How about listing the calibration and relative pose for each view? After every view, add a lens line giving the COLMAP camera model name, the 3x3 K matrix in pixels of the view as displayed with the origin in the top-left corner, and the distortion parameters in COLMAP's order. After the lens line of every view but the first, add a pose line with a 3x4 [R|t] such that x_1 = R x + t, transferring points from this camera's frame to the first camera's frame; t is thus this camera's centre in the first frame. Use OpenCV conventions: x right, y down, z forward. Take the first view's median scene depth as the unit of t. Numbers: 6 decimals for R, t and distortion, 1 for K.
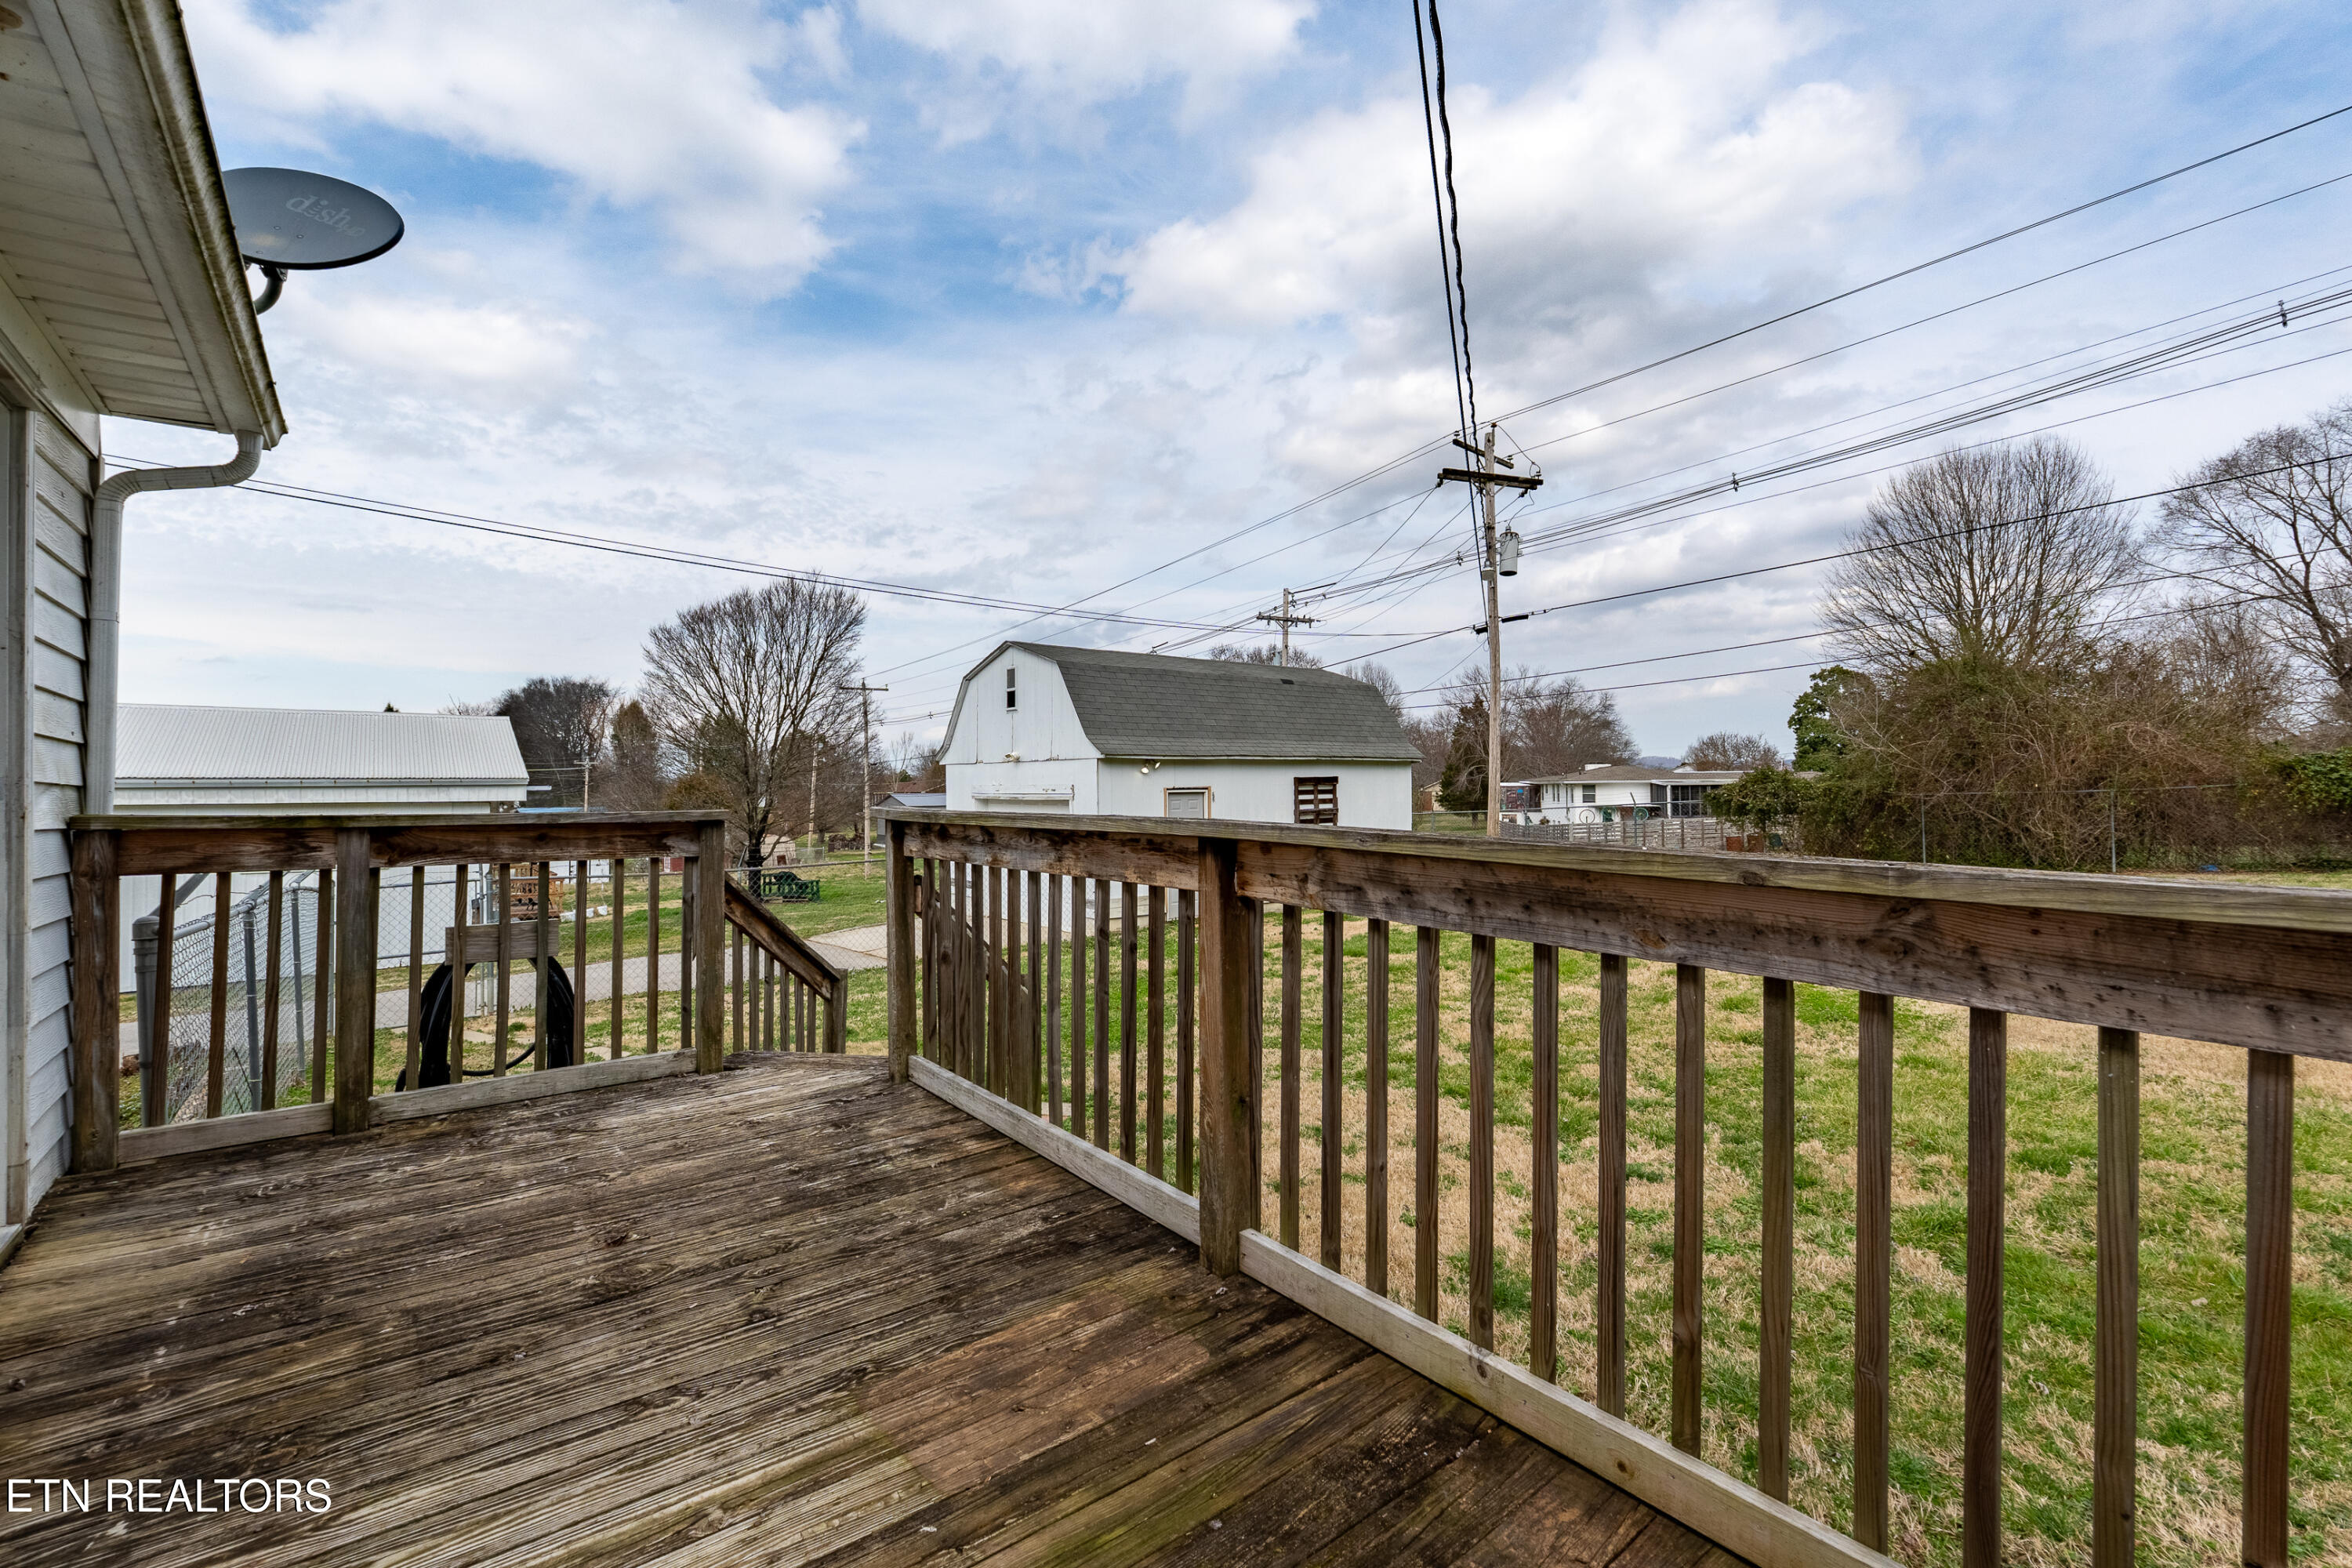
lens RADIAL K [[1022.3, 0, 1171.4], [0, 1022.3, 770.6], [0, 0, 1]] dist [-0.003671, -0.000146]
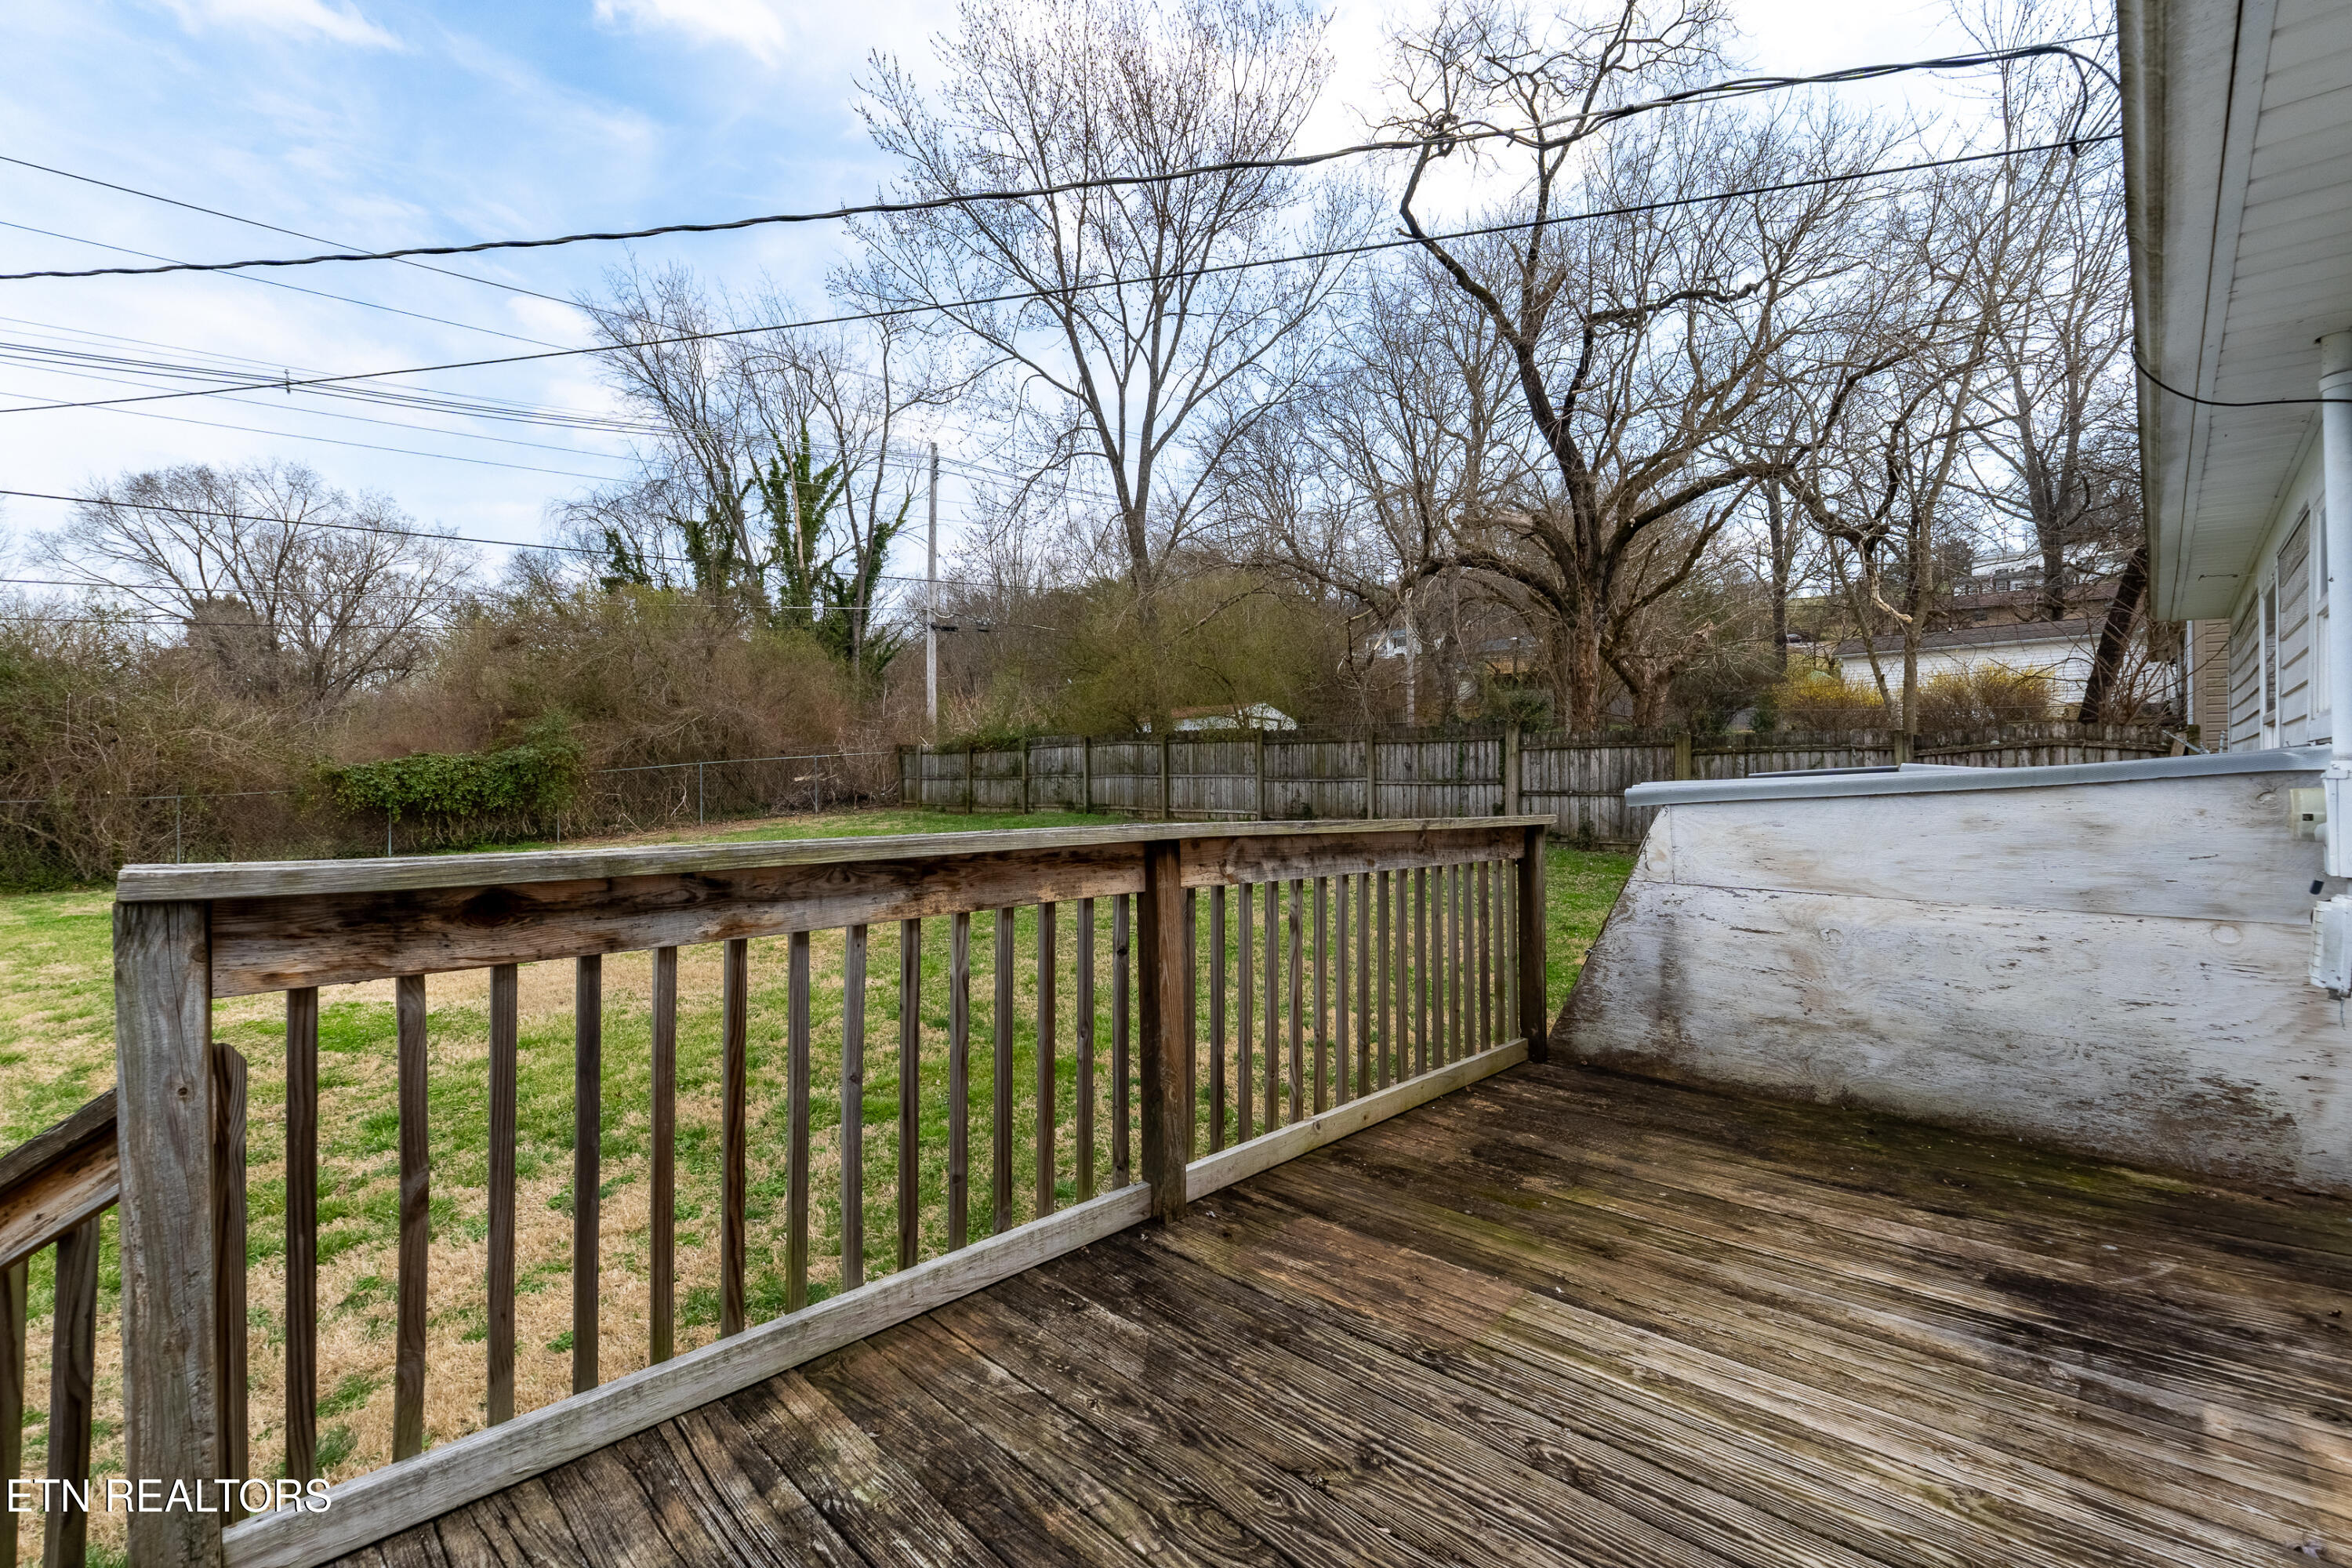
lens RADIAL K [[1022.3, 0, 1133.0], [0, 1022.3, 770.6], [0, 0, 1]] dist [-0.003671, -0.000146]
pose [[-0.117963, 0.014040, 0.992919, -1.171711], [-0.009269, 0.999841, -0.015239, 0.007321], [-0.992975, -0.011001, -0.117814, 1.273836]]
